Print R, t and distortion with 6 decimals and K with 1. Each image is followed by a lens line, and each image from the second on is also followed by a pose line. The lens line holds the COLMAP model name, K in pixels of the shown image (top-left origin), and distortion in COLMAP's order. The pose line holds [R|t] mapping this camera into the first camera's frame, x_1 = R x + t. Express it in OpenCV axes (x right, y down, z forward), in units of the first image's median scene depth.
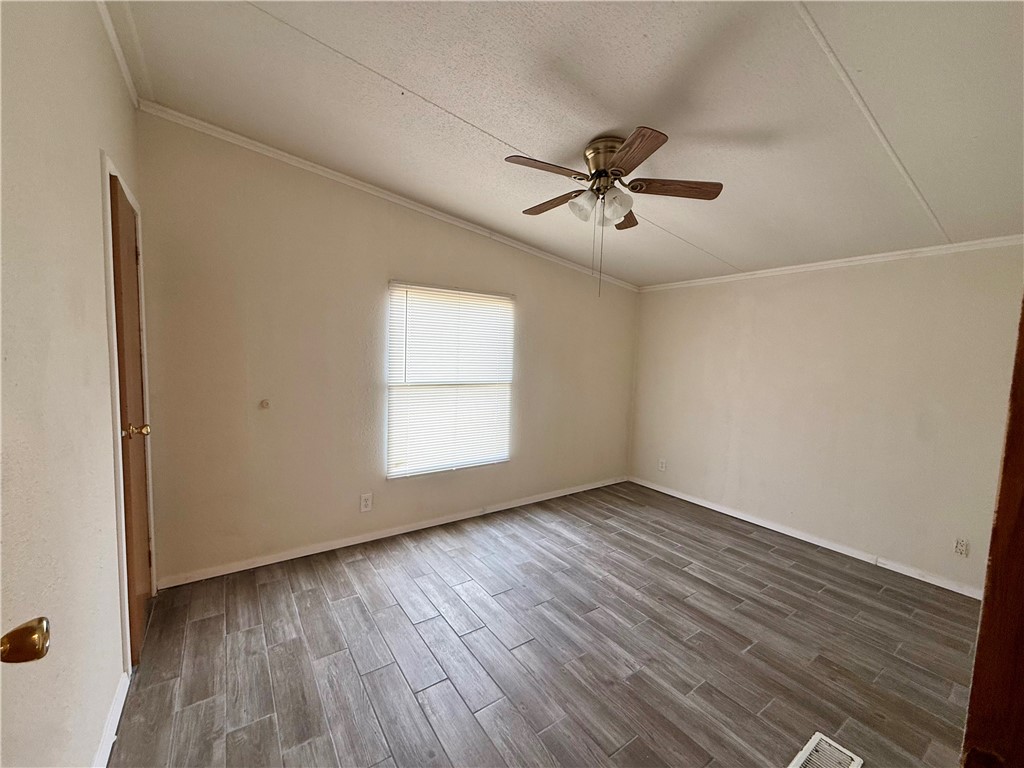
lens RADIAL K [[408.3, 0, 510.4], [0, 408.3, 384.7], [0, 0, 1]] dist [0.000682, 0.000099]
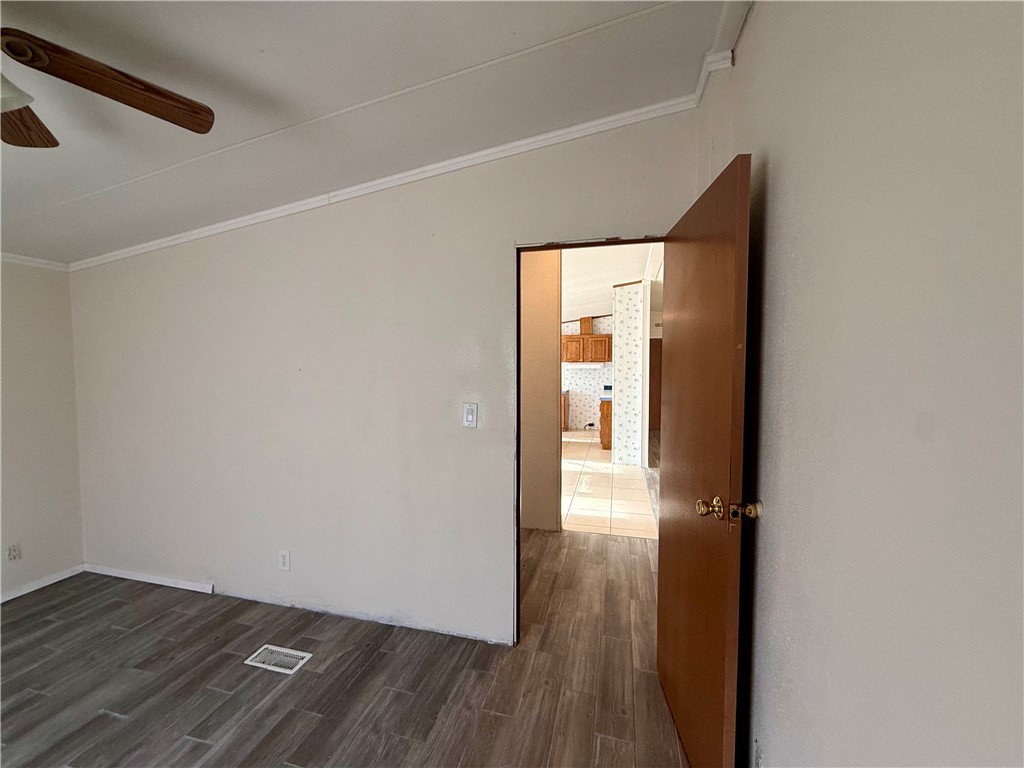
lens RADIAL K [[408.3, 0, 510.4], [0, 408.3, 384.7], [0, 0, 1]] dist [0.000682, 0.000099]
pose [[-0.647047, -0.066013, 0.759587, -0.631889], [0.040514, 0.991861, 0.120710, -0.126440], [-0.761373, 0.108879, -0.639106, 0.960373]]
